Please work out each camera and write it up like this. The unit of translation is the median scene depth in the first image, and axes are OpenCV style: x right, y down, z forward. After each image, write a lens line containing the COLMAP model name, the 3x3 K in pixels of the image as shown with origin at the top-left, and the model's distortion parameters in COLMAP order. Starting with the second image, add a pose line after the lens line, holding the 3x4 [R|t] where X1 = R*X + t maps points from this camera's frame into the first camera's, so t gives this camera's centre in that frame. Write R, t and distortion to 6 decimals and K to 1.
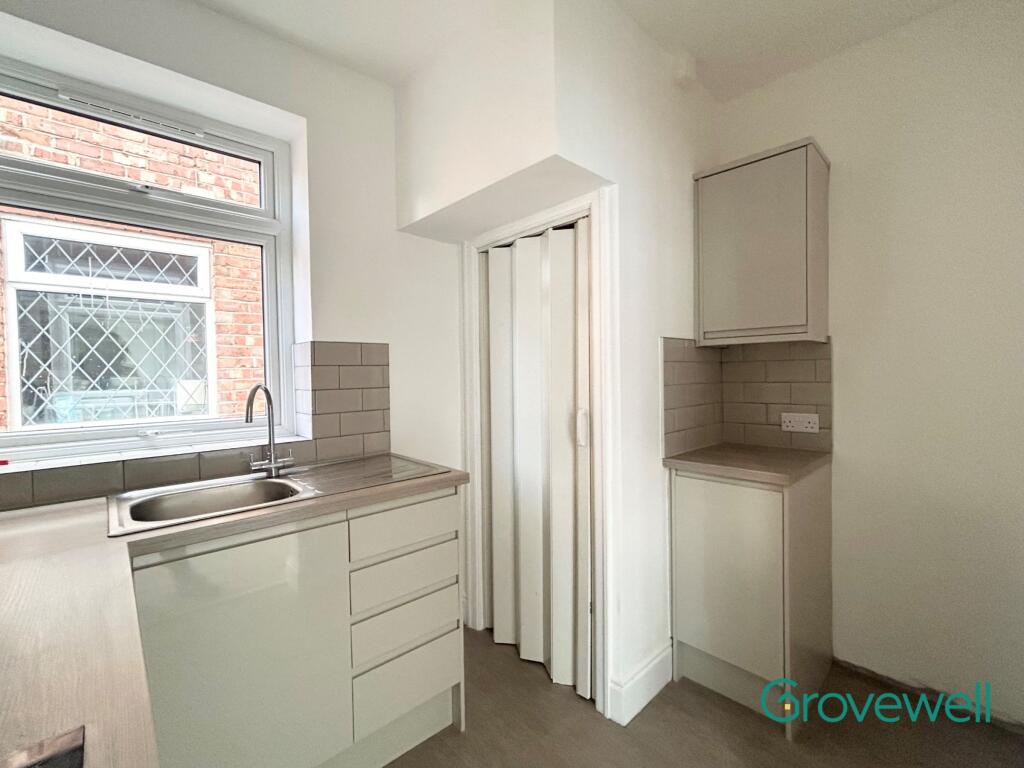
lens RADIAL K [[443.8, 0, 512.0], [0, 443.8, 384.0], [0, 0, 1]] dist [0.002786, 0.000428]
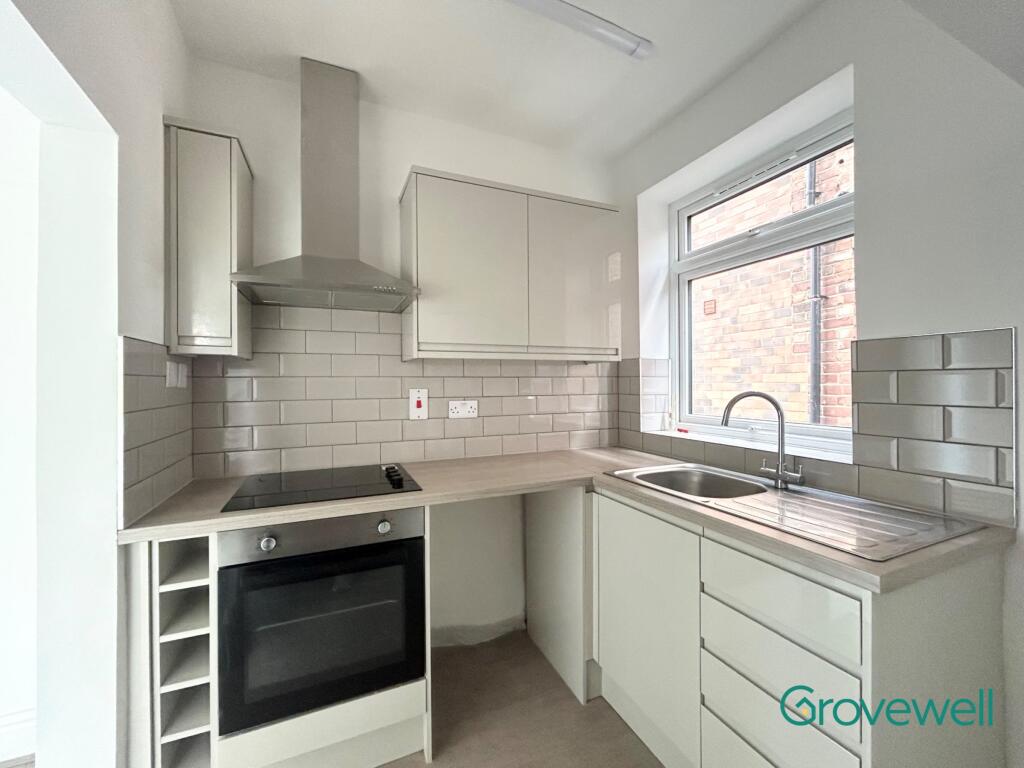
lens RADIAL K [[432.0, 0, 519.7], [0, 432.0, 383.5], [0, 0, 1]] dist [0.000625, 0.000165]
pose [[-0.311256, 0.018106, -0.950154, 0.485618], [-0.014231, 0.999618, 0.023710, -0.029641], [0.950219, 0.020901, -0.310880, 0.689265]]
